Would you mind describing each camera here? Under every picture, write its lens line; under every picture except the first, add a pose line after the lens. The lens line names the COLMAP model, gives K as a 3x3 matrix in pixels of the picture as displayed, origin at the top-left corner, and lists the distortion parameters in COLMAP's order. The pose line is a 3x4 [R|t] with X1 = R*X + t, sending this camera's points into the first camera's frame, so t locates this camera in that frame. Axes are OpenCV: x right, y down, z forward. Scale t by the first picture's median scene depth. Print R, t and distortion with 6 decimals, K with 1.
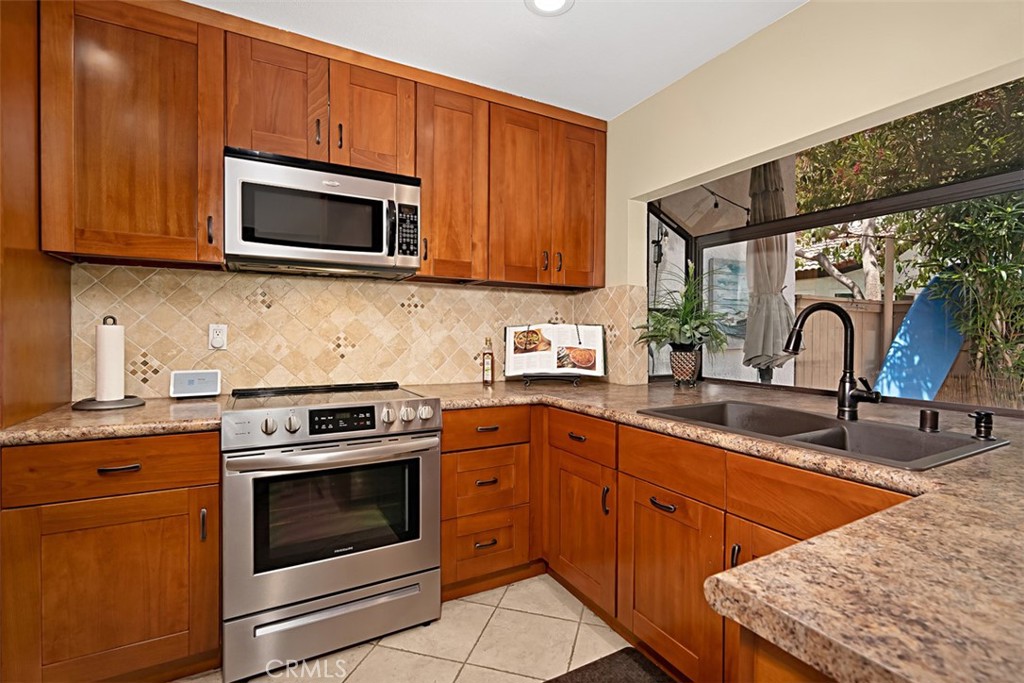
lens RADIAL K [[469.6, 0, 525.7], [0, 469.6, 340.7], [0, 0, 1]] dist [-0.003095, -0.000367]
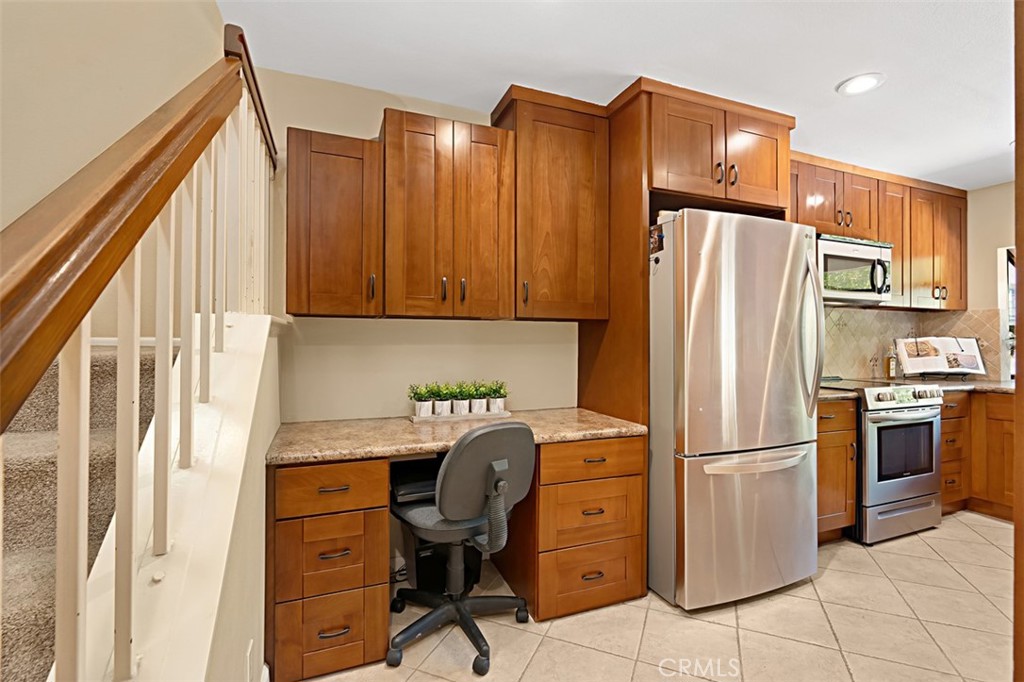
lens RADIAL K [[461.6, 0, 514.2], [0, 461.6, 336.8], [0, 0, 1]] dist [-0.012509, -0.000257]
pose [[0.991087, 0.000979, -0.133215, -1.047792], [-0.004405, 0.999667, -0.025426, 0.004253], [0.133146, 0.025786, 0.990761, -0.541419]]
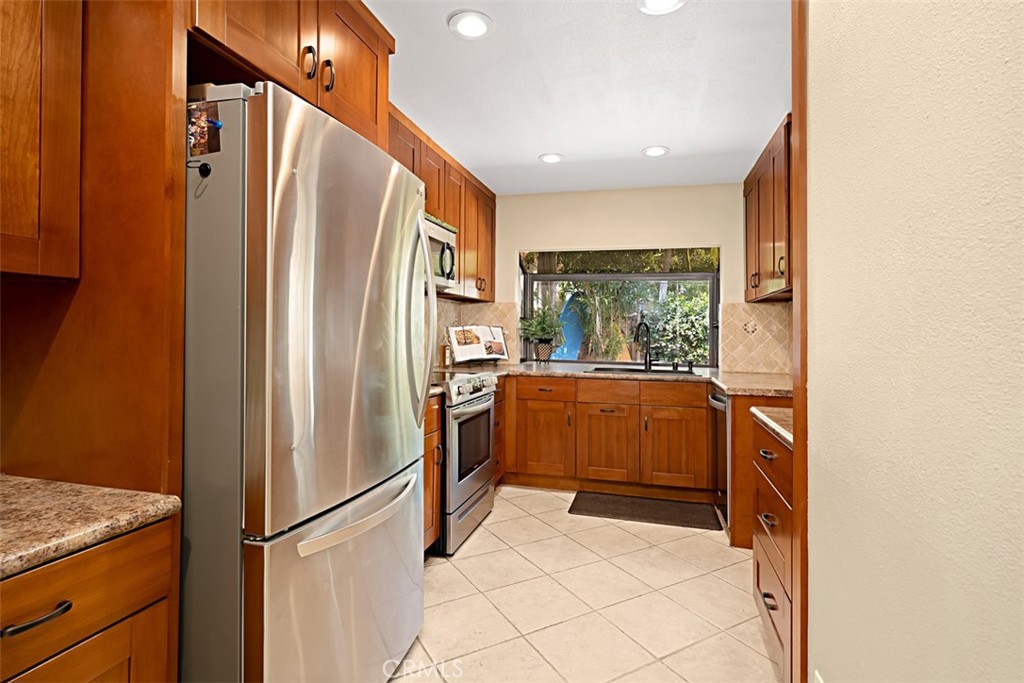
lens RADIAL K [[502.1, 0, 519.8], [0, 502.1, 332.2], [0, 0, 1]] dist [-0.000149, 0.001177]
pose [[0.691607, 0.007856, 0.722231, -1.037093], [-0.002072, 0.999958, -0.008893, -0.001169], [-0.722271, 0.004654, 0.691595, -0.210082]]
